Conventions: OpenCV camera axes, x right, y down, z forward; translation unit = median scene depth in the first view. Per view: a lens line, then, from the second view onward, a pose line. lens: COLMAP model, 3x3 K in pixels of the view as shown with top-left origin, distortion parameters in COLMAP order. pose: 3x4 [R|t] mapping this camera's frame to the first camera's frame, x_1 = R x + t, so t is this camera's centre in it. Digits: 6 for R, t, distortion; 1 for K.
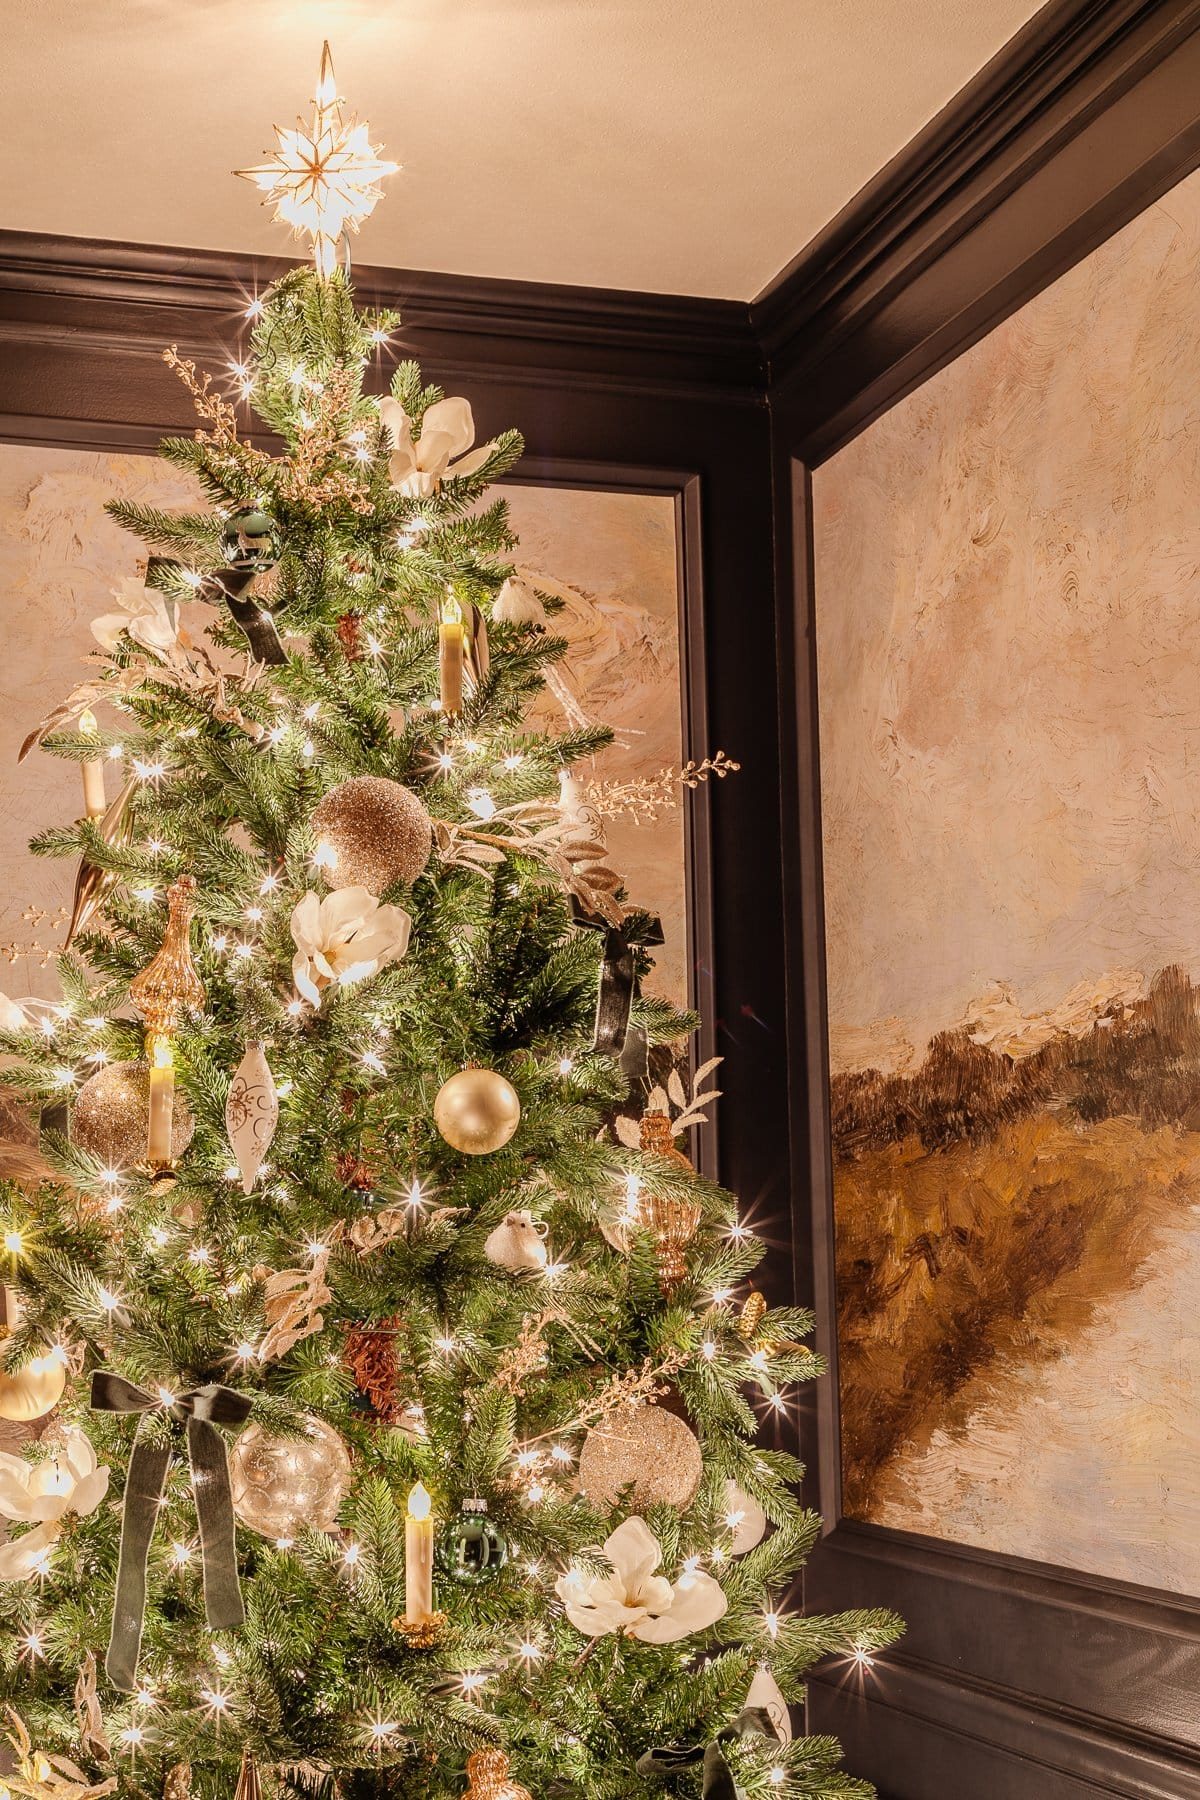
lens RADIAL K [[2570.6, 0, 602.1], [0, 2570.6, 905.3], [0, 0, 1]] dist [0.008751, 0.000000]
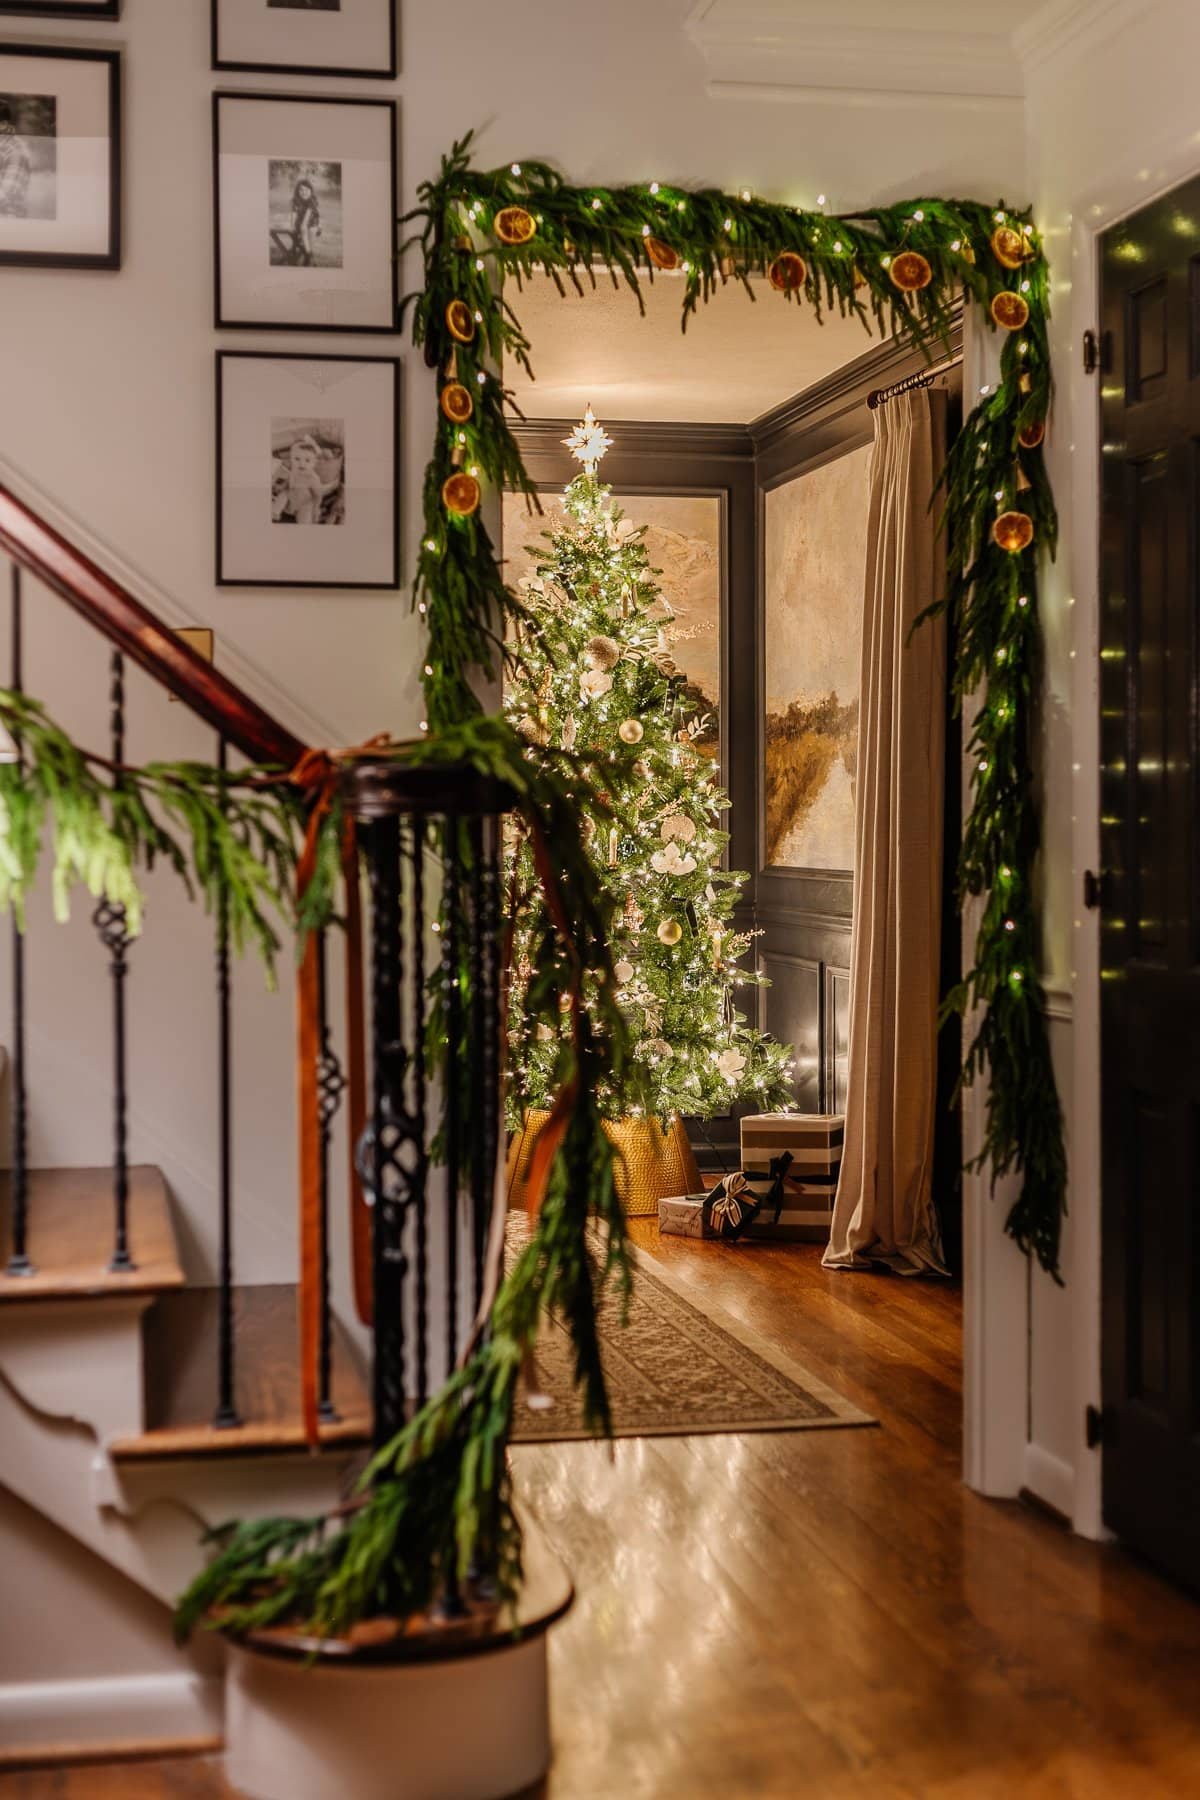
lens RADIAL K [[2570.6, 0, 591.7], [0, 2570.6, 909.2], [0, 0, 1]] dist [0.008751, 0.000000]
pose [[0.993947, 0.018441, -0.108297, 0.281742], [0.000794, 0.984578, 0.174945, -0.295098], [0.109853, -0.173972, 0.978604, -2.488241]]
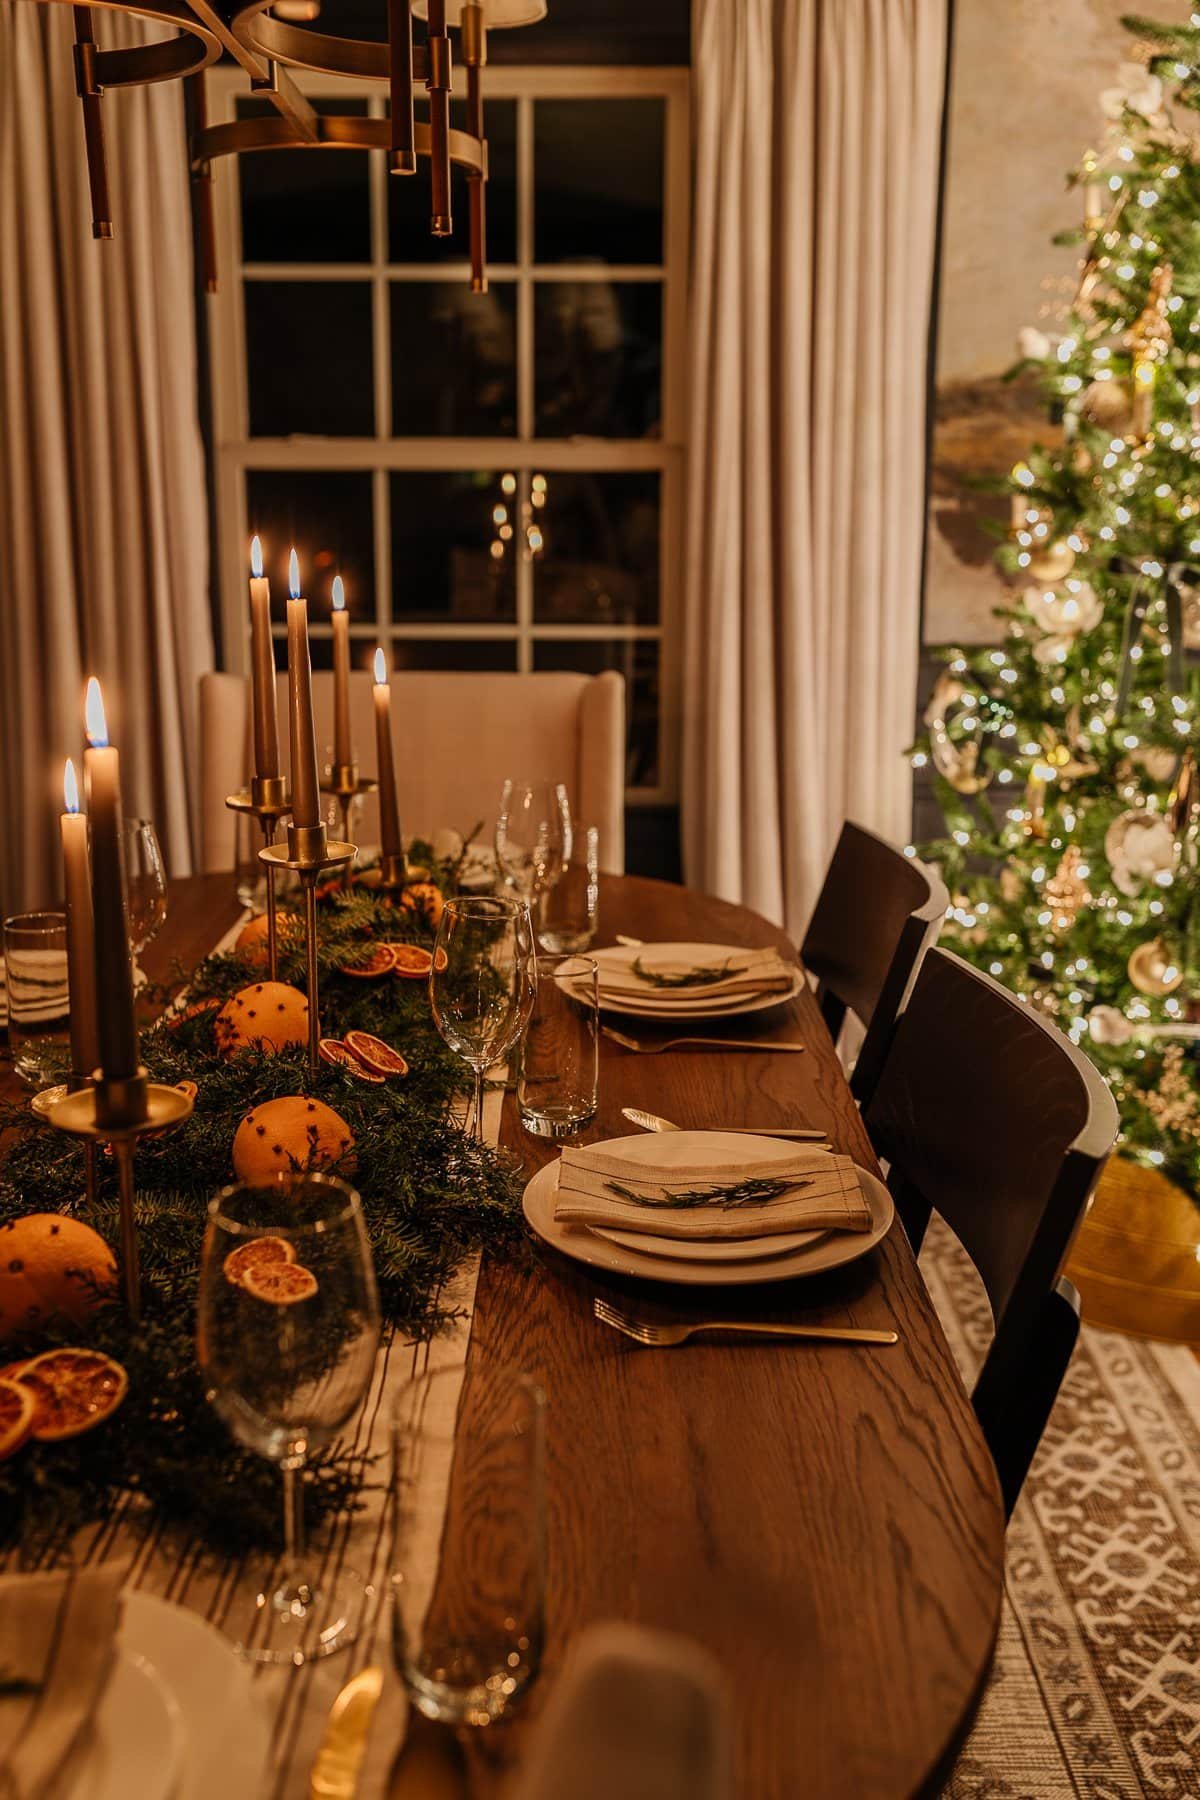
lens RADIAL K [[1714.1, 0, 605.6], [0, 1714.1, 893.9], [0, 0, 1]] dist [0.005954, 0.000000]
pose [[0.947131, 0.080763, -0.310517, -0.125846], [0.043305, 0.926766, 0.373134, -0.065598], [0.317912, -0.366854, 0.874271, -0.271341]]
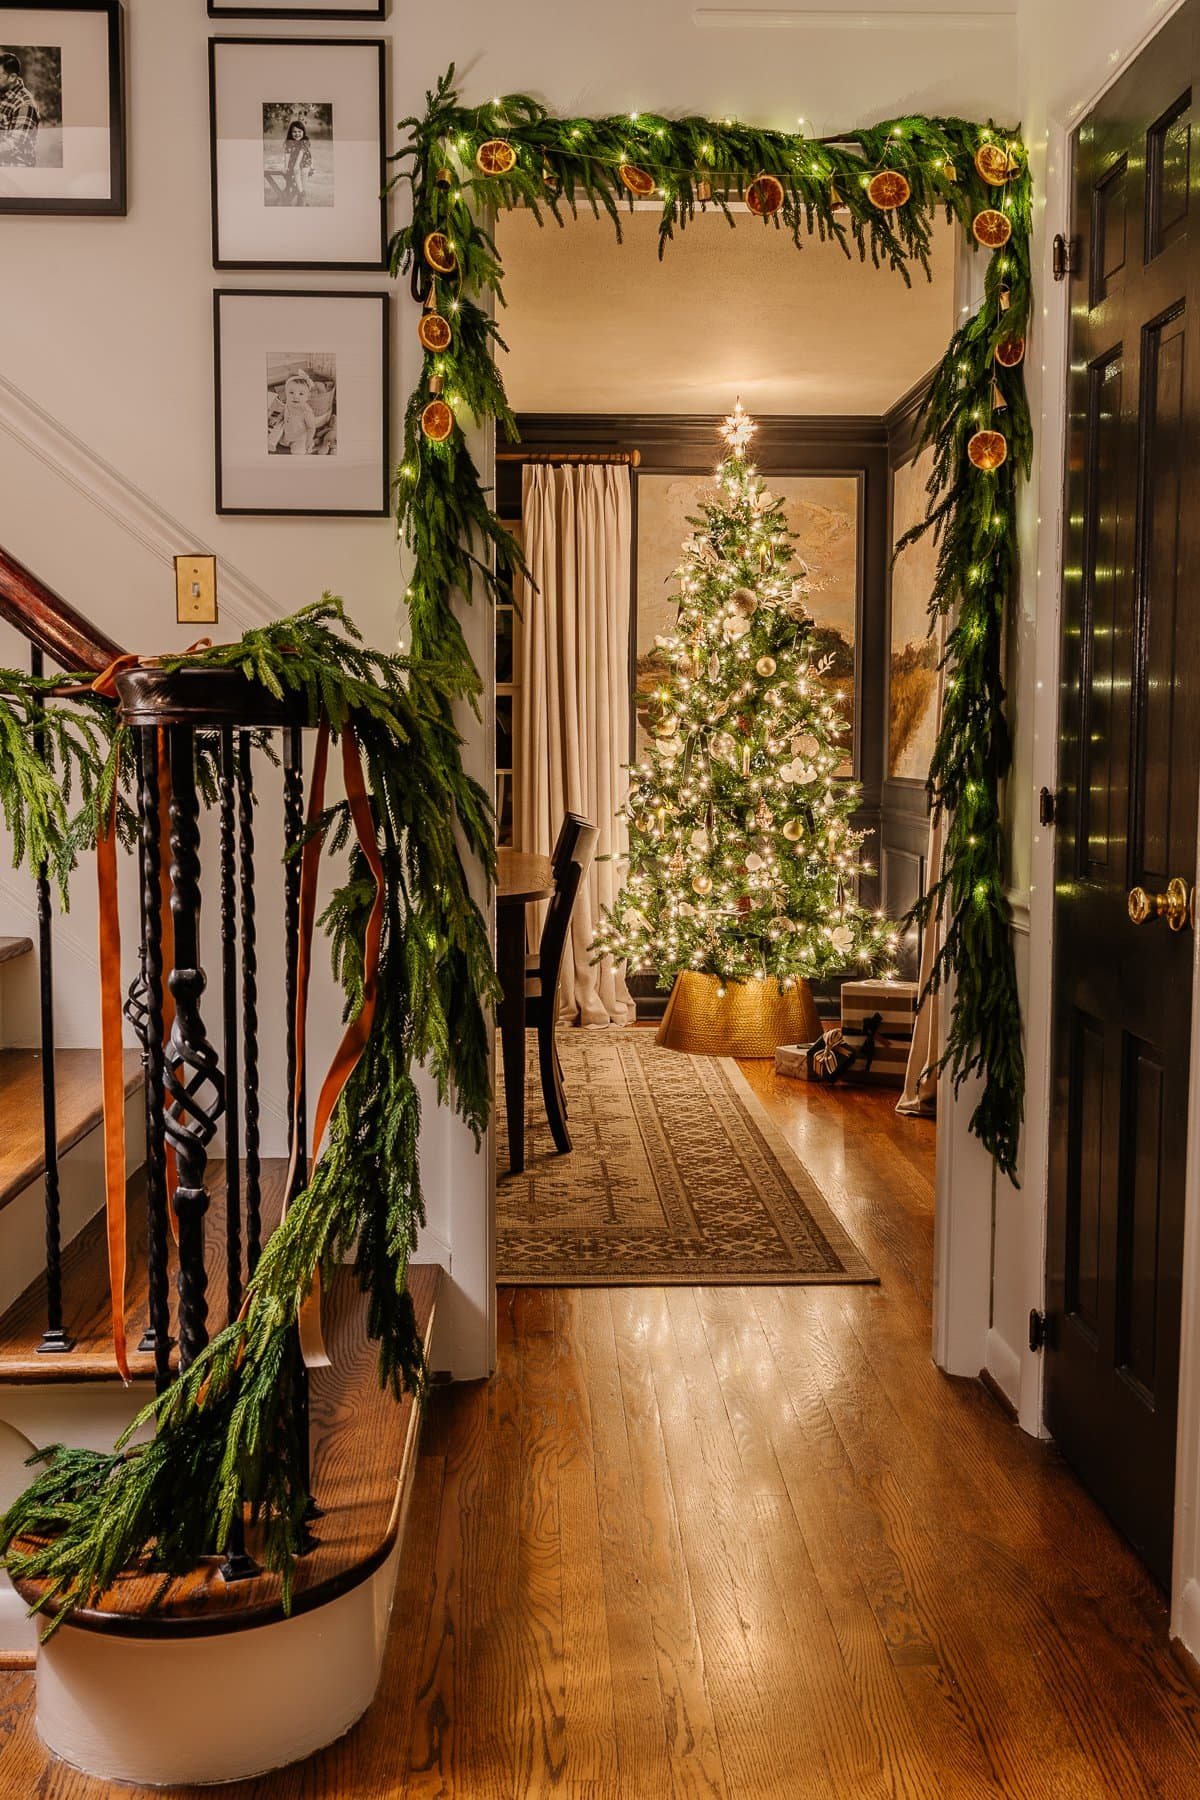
lens RADIAL K [[1714.1, 0, 604.6], [0, 1714.1, 915.7], [0, 0, 1]] dist [0.005954, 0.000000]
pose [[0.963170, 0.046096, -0.264914, 0.470278], [0.019120, 0.970962, 0.238467, -0.205964], [0.268214, -0.234749, 0.934320, -1.869103]]
